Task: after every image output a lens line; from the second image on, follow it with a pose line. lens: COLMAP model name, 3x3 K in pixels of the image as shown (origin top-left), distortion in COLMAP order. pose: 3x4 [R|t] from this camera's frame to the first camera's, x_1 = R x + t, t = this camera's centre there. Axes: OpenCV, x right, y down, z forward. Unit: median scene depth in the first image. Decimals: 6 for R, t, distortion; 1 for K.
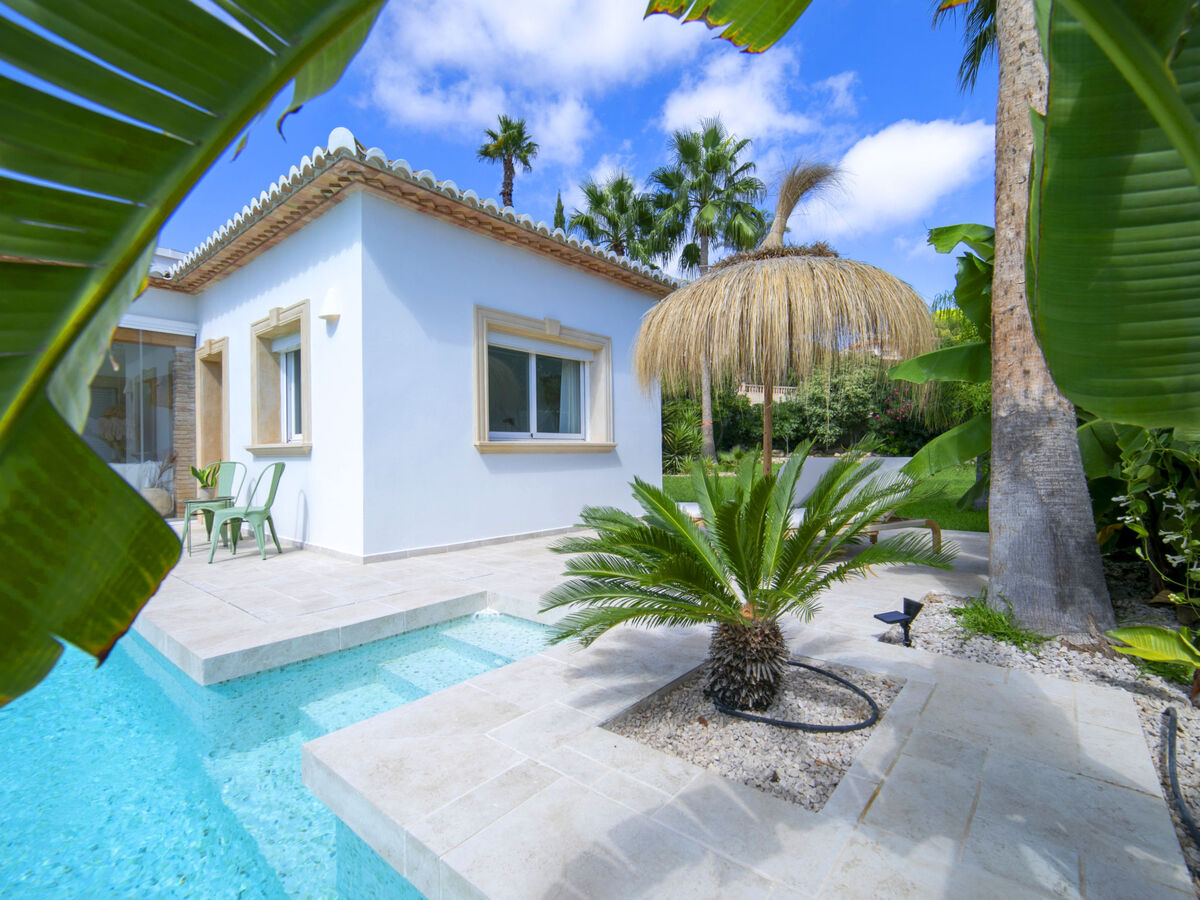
lens RADIAL K [[534.8, 0, 608.0], [0, 534.8, 454.6], [0, 0, 1]] dist [-0.007251, 0.003189]
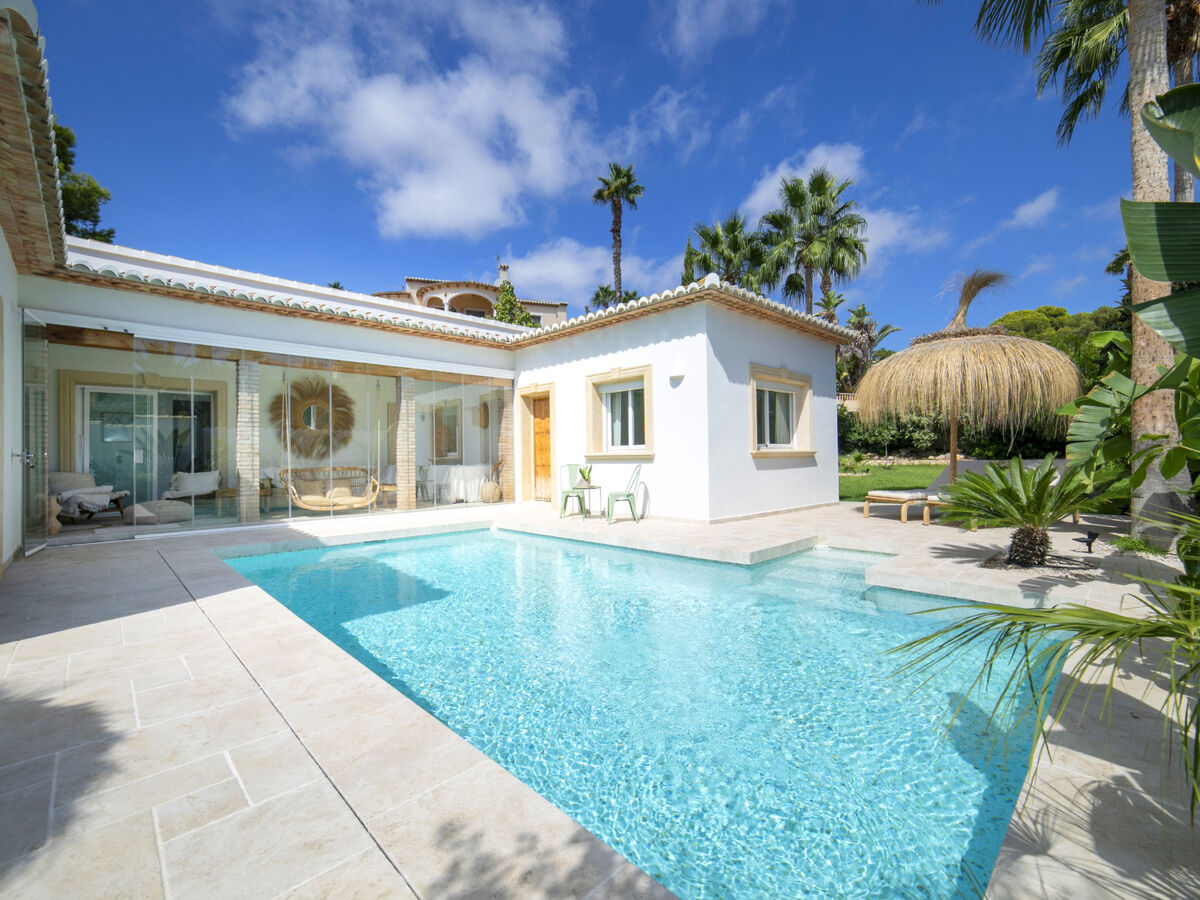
lens RADIAL K [[534.8, 0, 593.4], [0, 534.8, 445.6], [0, 0, 1]] dist [-0.007251, 0.003189]
pose [[0.994328, -0.005960, -0.106189, -0.166478], [0.003410, 0.999702, -0.024182, -0.001046], [0.106302, 0.023682, 0.994052, -0.183584]]
